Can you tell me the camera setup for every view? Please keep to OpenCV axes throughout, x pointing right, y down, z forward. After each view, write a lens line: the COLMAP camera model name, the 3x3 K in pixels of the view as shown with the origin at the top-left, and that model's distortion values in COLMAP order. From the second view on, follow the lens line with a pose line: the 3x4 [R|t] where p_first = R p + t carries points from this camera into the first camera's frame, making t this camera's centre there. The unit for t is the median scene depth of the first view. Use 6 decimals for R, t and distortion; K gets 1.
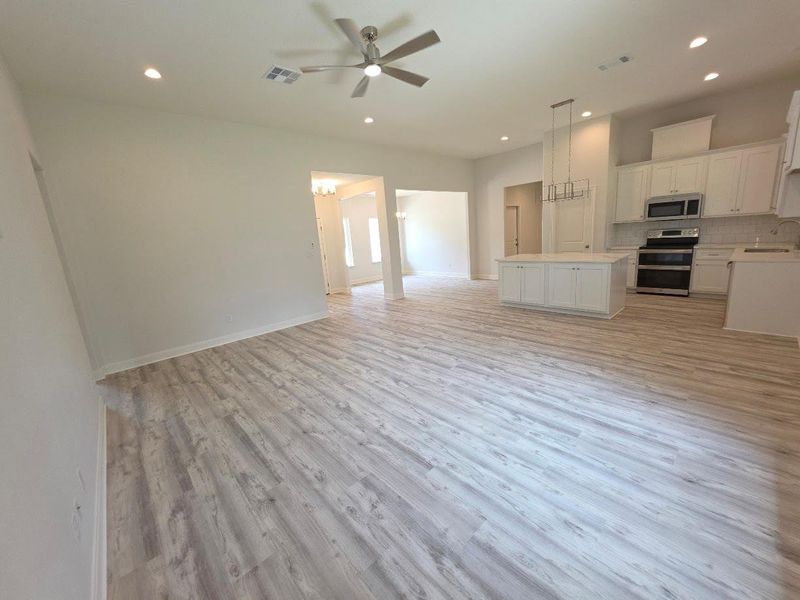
lens RADIAL K [[319.5, 0, 400.4], [0, 319.5, 297.0], [0, 0, 1]] dist [0.002127, -0.000071]
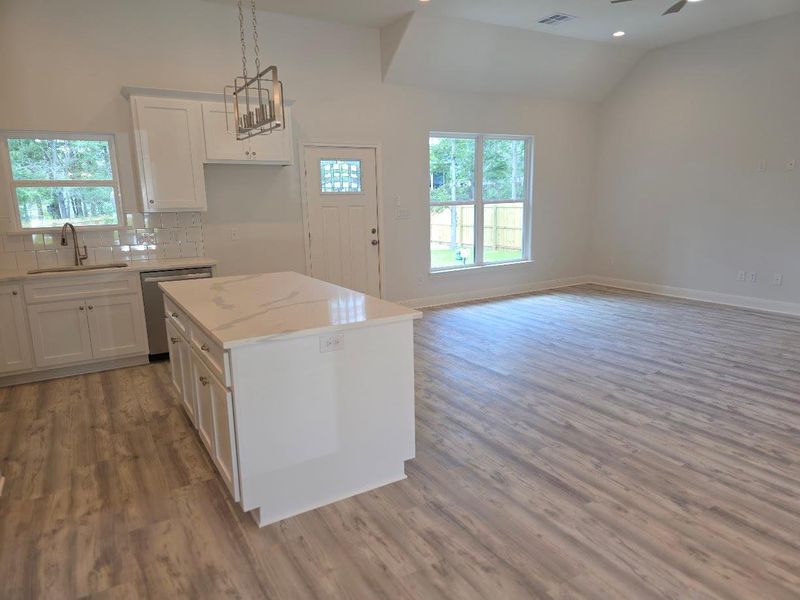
lens RADIAL K [[536.7, 0, 398.8], [0, 536.7, 299.8], [0, 0, 1]] dist [0.066225, -0.056938]
pose [[-0.974215, 0.056814, 0.218350, 0.321452], [0.135319, 0.921526, 0.363975, -0.443774], [-0.180537, 0.384137, -0.905453, 2.113325]]
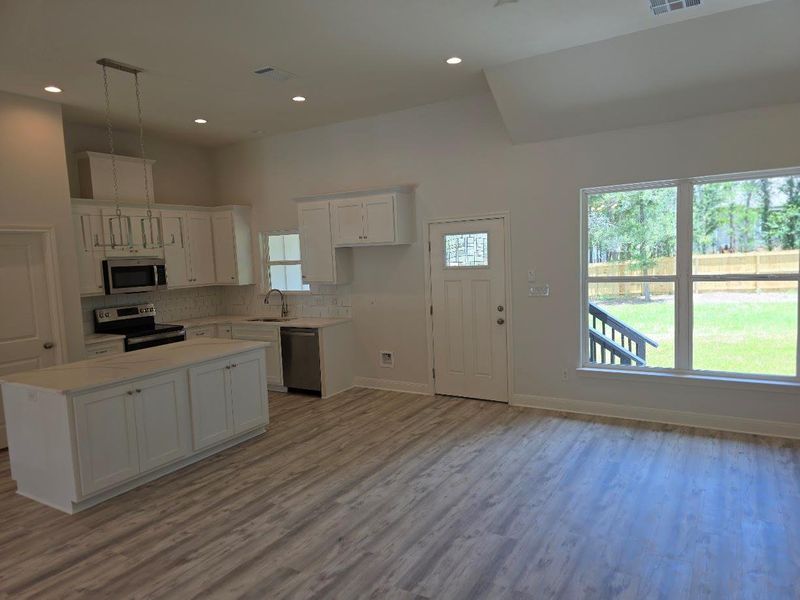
lens RADIAL K [[536.7, 0, 398.8], [0, 536.7, 299.8], [0, 0, 1]] dist [0.066225, -0.056938]
pose [[-0.272890, 0.003518, 0.962039, -0.589897], [0.256218, 0.964142, 0.069153, -0.240899], [-0.927299, 0.265363, -0.264006, 1.172542]]
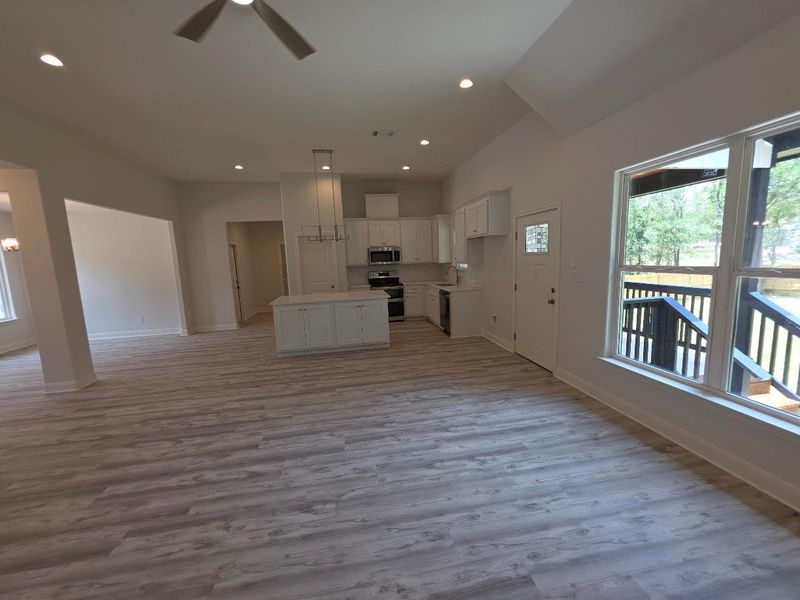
lens RADIAL K [[319.5, 0, 400.4], [0, 319.5, 297.0], [0, 0, 1]] dist [0.002127, -0.000071]
pose [[0.535562, -0.052424, 0.842867, -0.336178], [0.167838, 0.984769, -0.045395, -0.058775], [-0.827649, 0.165777, 0.536204, 0.395162]]
